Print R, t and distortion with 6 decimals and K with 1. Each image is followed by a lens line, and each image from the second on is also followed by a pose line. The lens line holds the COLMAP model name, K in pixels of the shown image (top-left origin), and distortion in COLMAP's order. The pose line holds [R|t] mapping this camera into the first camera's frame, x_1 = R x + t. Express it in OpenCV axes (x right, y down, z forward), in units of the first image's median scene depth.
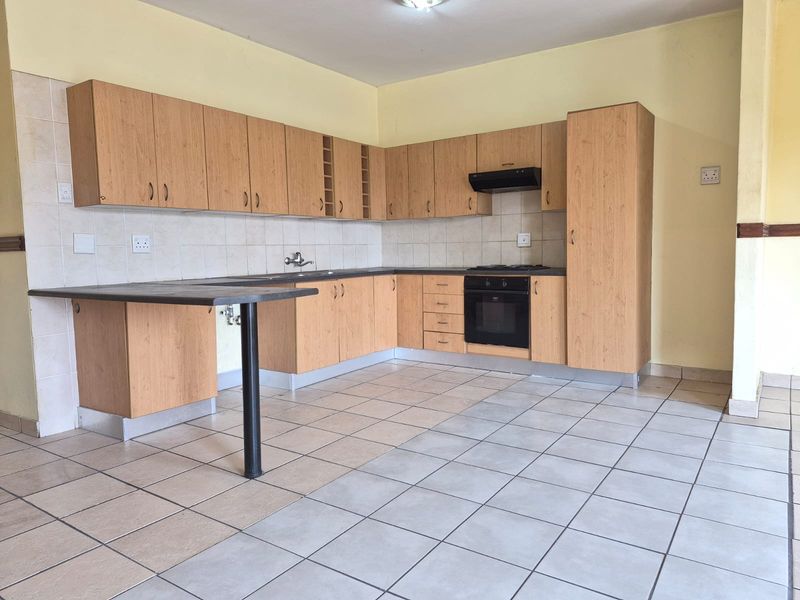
lens RADIAL K [[550.4, 0, 399.1], [0, 550.4, 290.3], [0, 0, 1]] dist [0.128741, -0.188218]
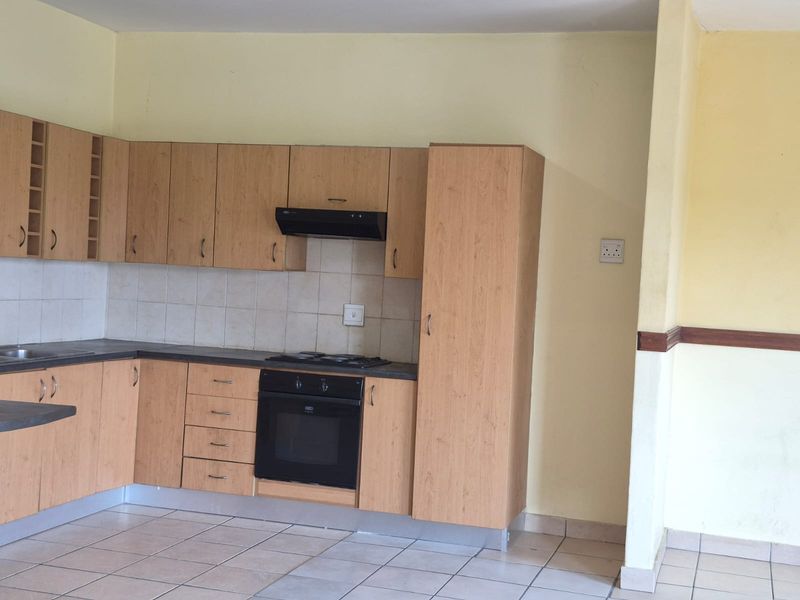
lens RADIAL K [[1104.6, 0, 400.0], [0, 1104.6, 300.0], [0, 0, 1]] dist [0.130461, -0.093349]
pose [[0.952473, 0.062730, 0.298093, -0.111549], [-0.049350, 0.997416, -0.052211, -0.048487], [-0.300598, 0.035019, 0.953108, -0.242329]]
